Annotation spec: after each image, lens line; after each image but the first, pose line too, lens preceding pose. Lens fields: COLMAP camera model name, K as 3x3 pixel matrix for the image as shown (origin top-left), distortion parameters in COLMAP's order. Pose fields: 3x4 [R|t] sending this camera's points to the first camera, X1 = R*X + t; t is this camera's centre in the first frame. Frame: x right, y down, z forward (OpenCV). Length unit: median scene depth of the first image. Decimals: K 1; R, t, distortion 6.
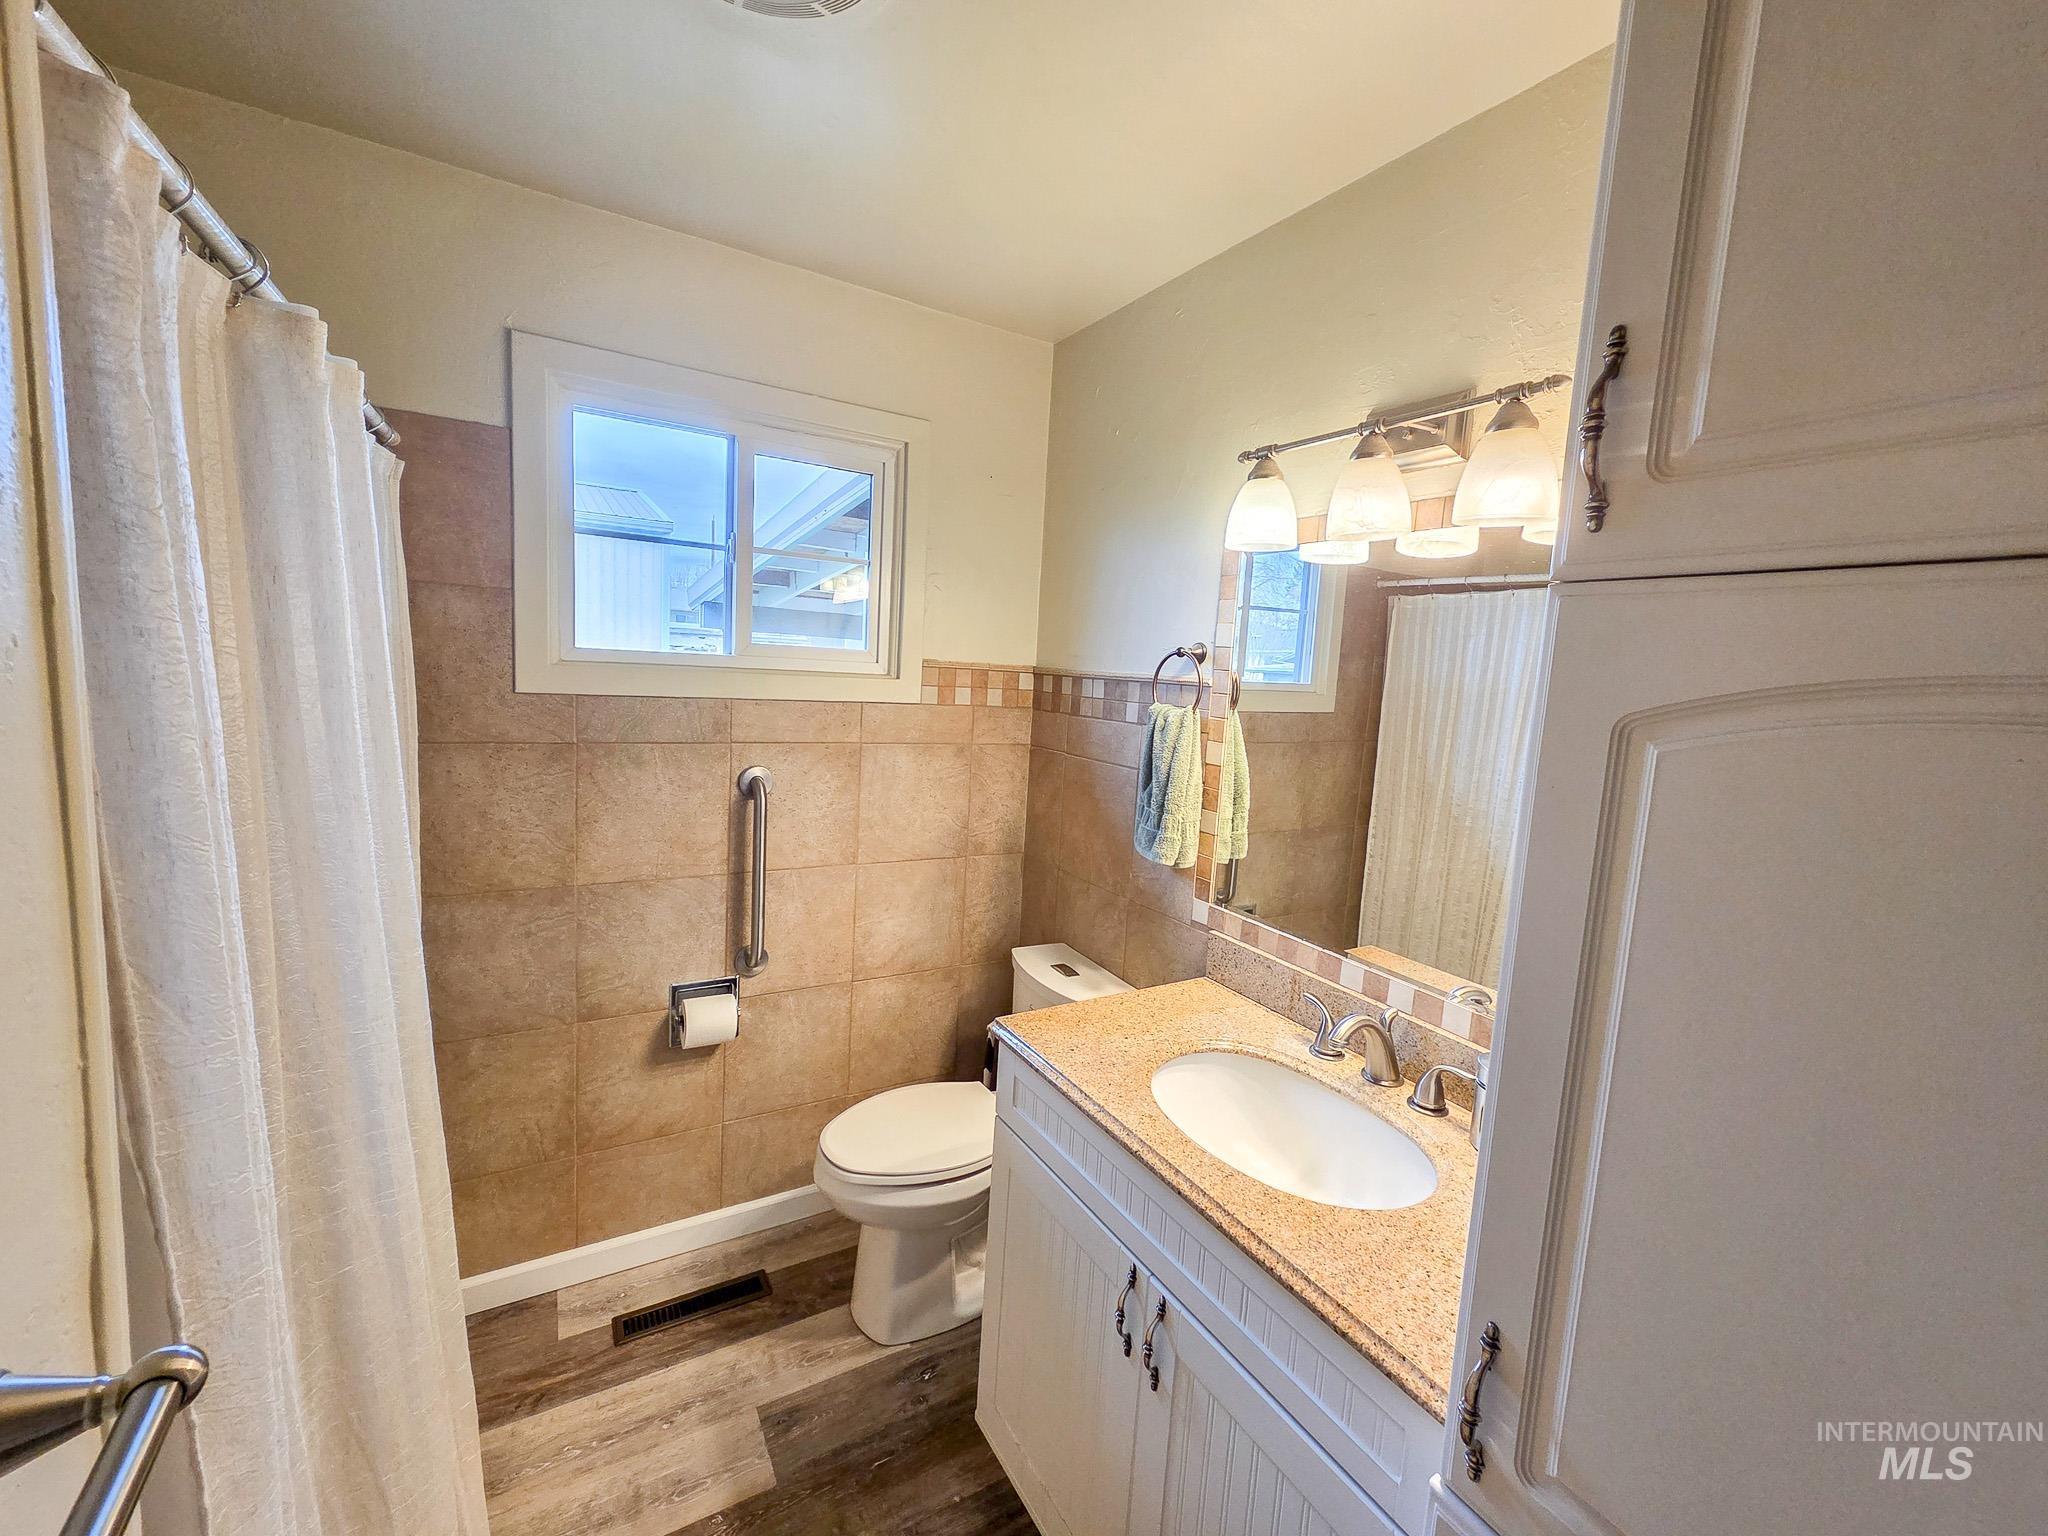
lens RADIAL K [[838.2, 0, 1040.3], [0, 838.2, 765.7], [0, 0, 1]] dist [0.011395, -0.003640]
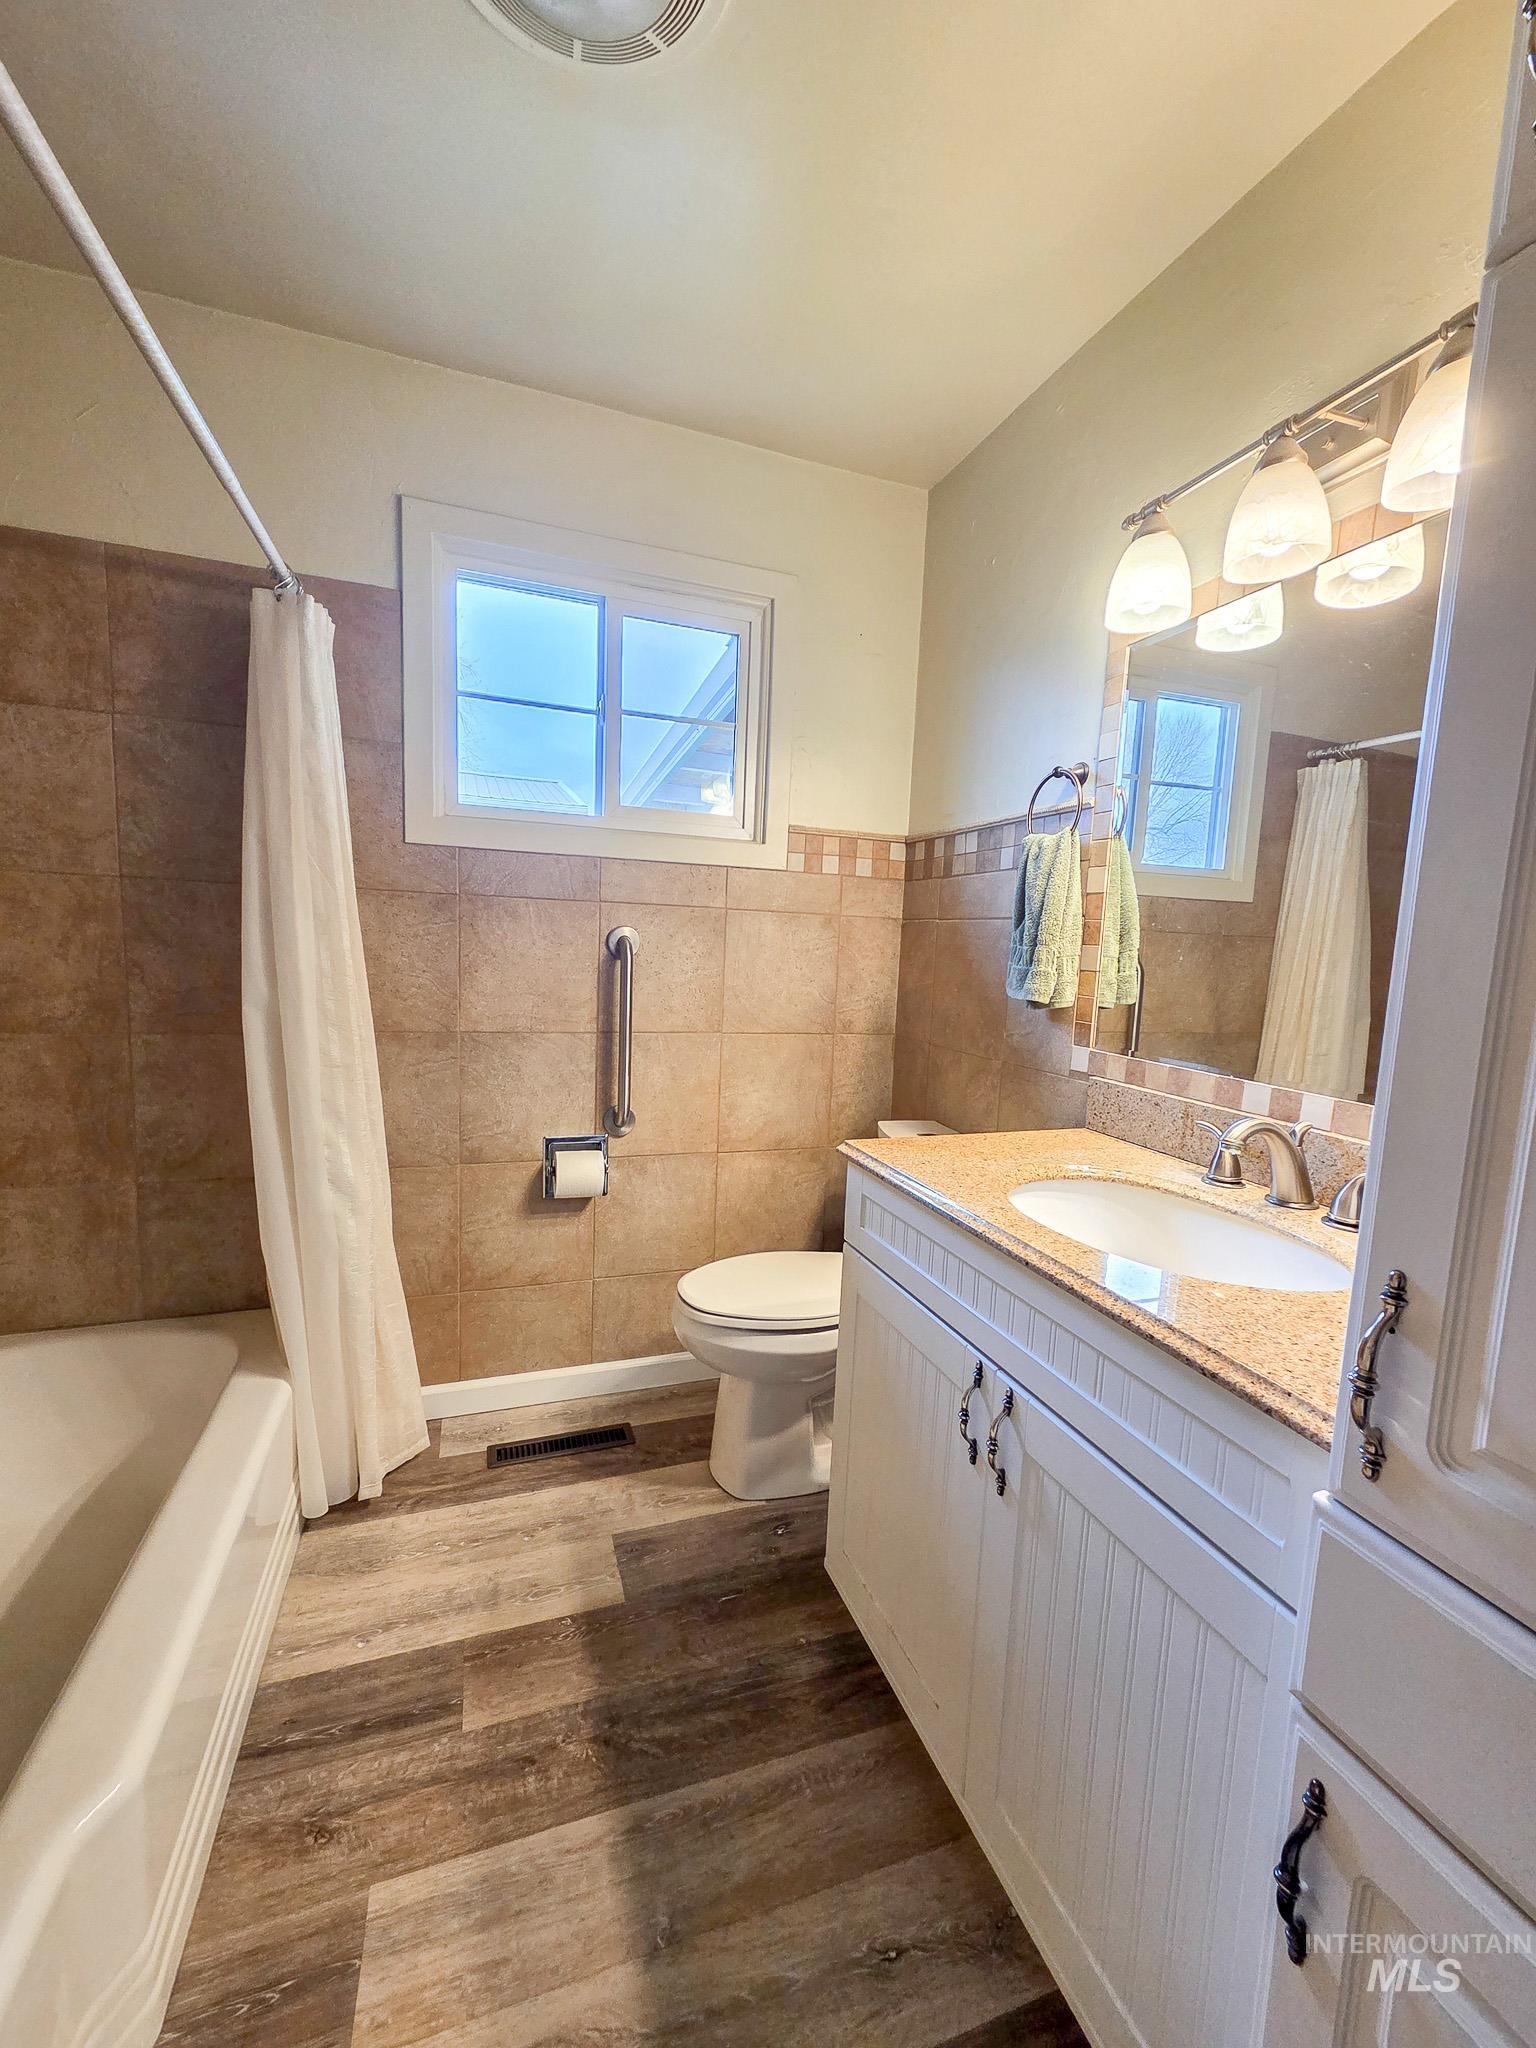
lens RADIAL K [[838.2, 0, 774.8], [0, 838.2, 1044.8], [0, 0, 1]] dist [0.011395, -0.003640]
pose [[0.980794, 0.005286, -0.194974, 0.045288], [-0.006244, 0.999971, -0.004301, 0.168944], [0.194946, 0.005436, 0.980799, 0.045651]]
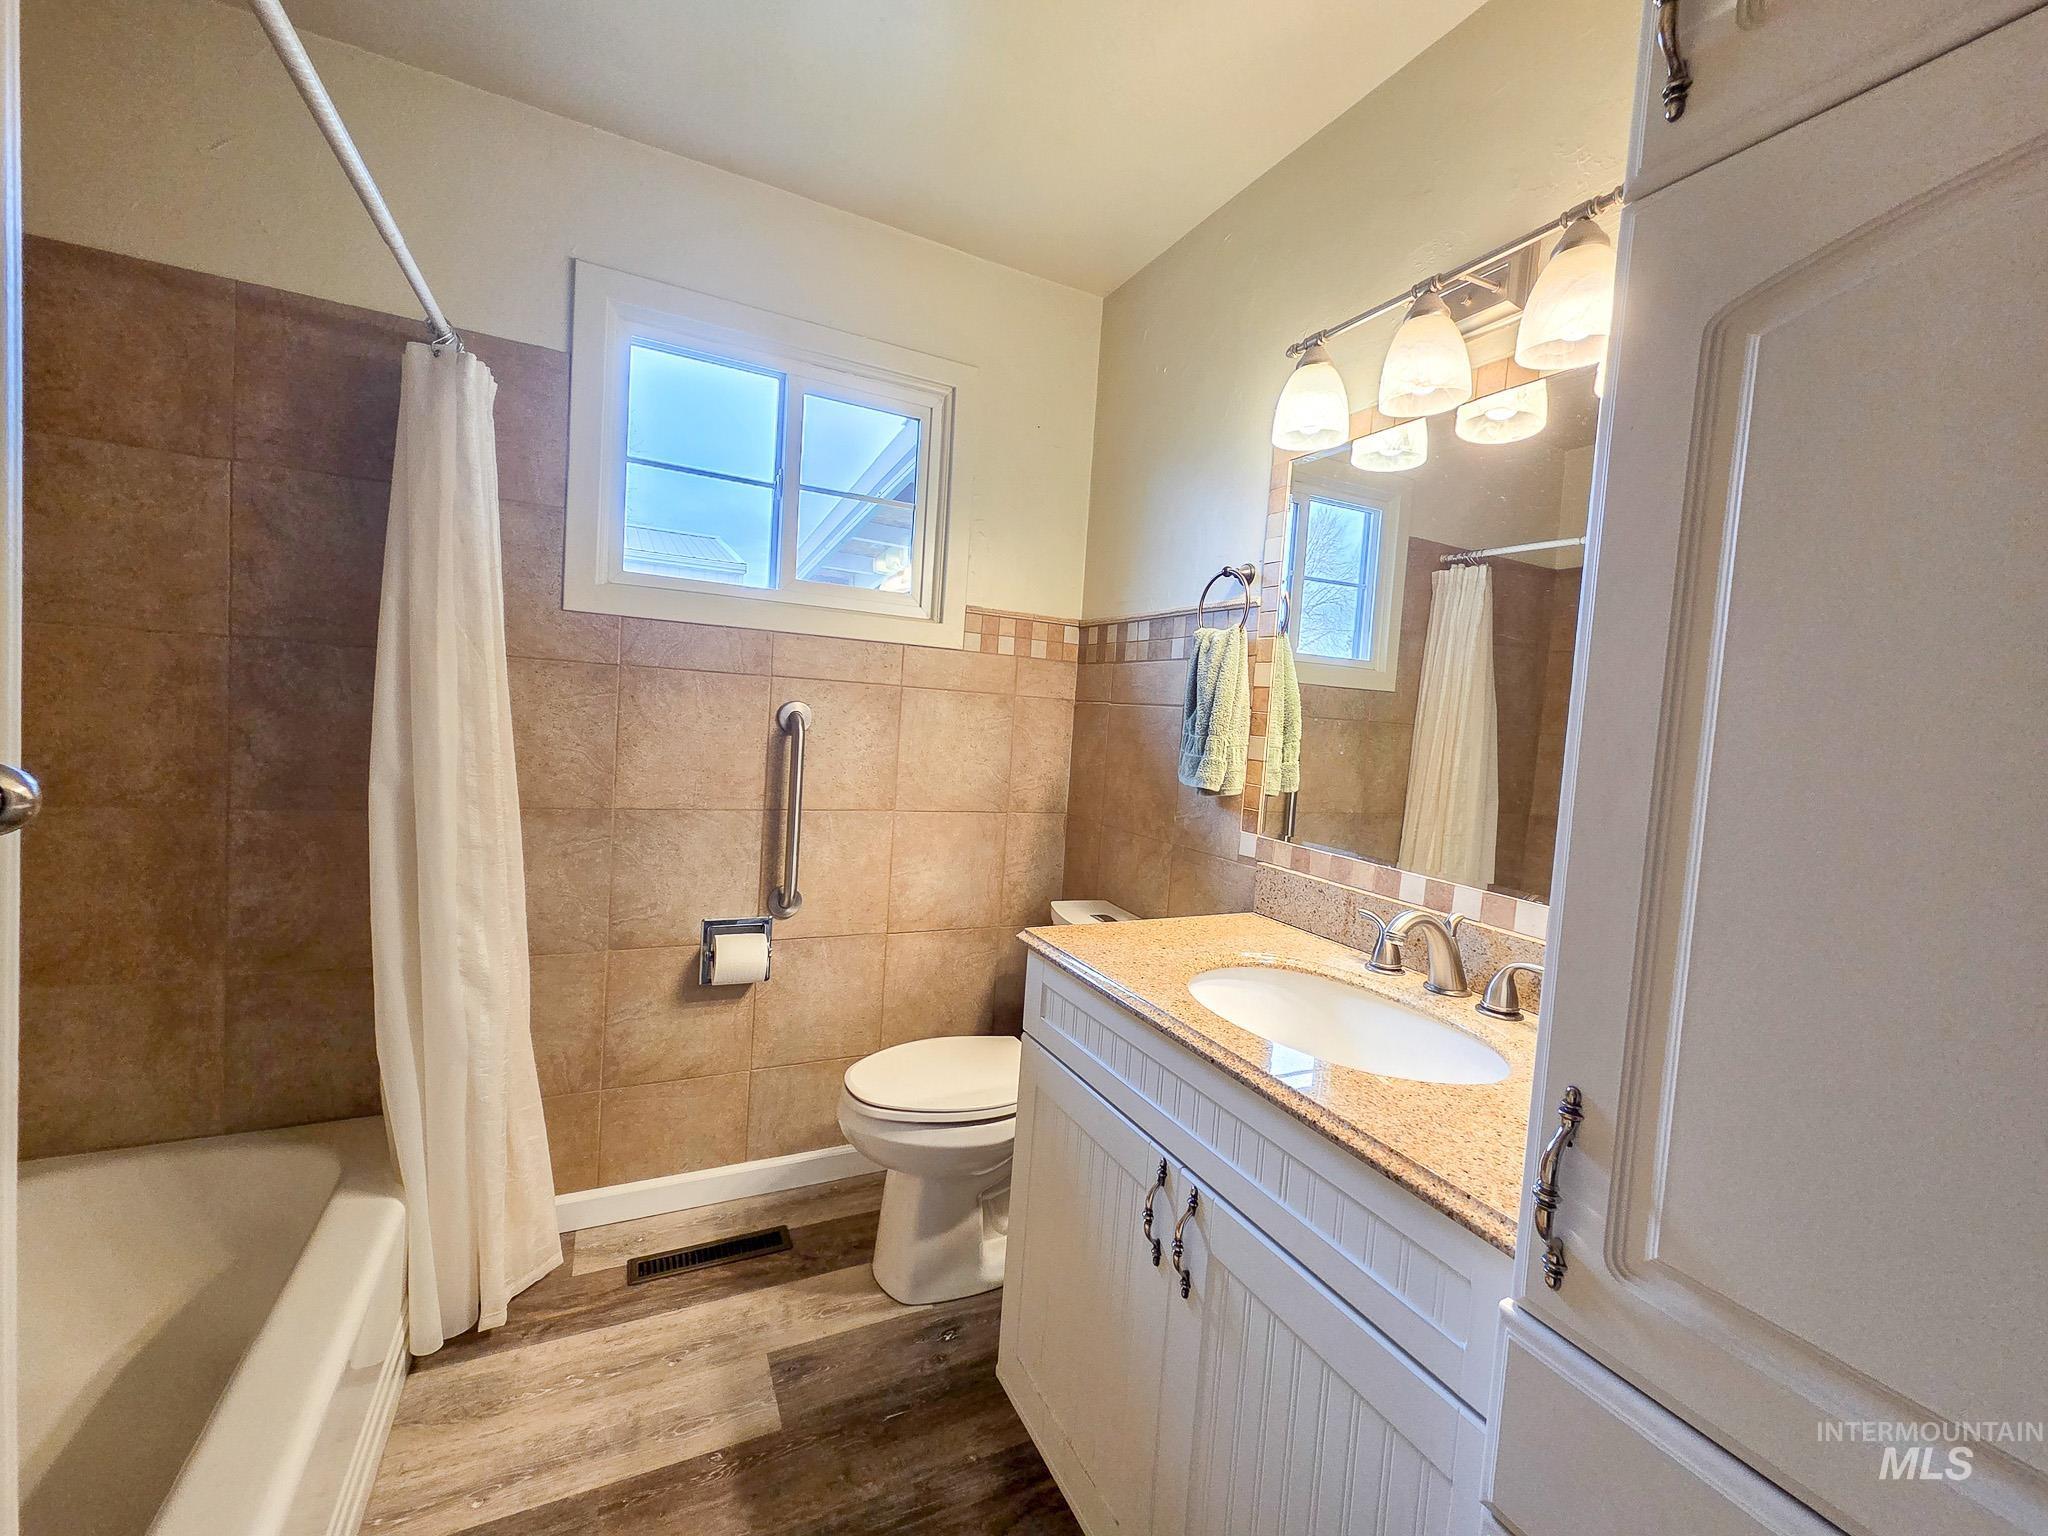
lens RADIAL K [[838.2, 0, 1037.6], [0, 838.2, 761.6], [0, 0, 1]] dist [0.011395, -0.003640]
pose [[0.997220, 0.012417, -0.073476, 0.024157], [-0.017033, 0.997898, -0.062529, 0.147618], [0.072545, 0.063606, 0.995335, 0.041284]]
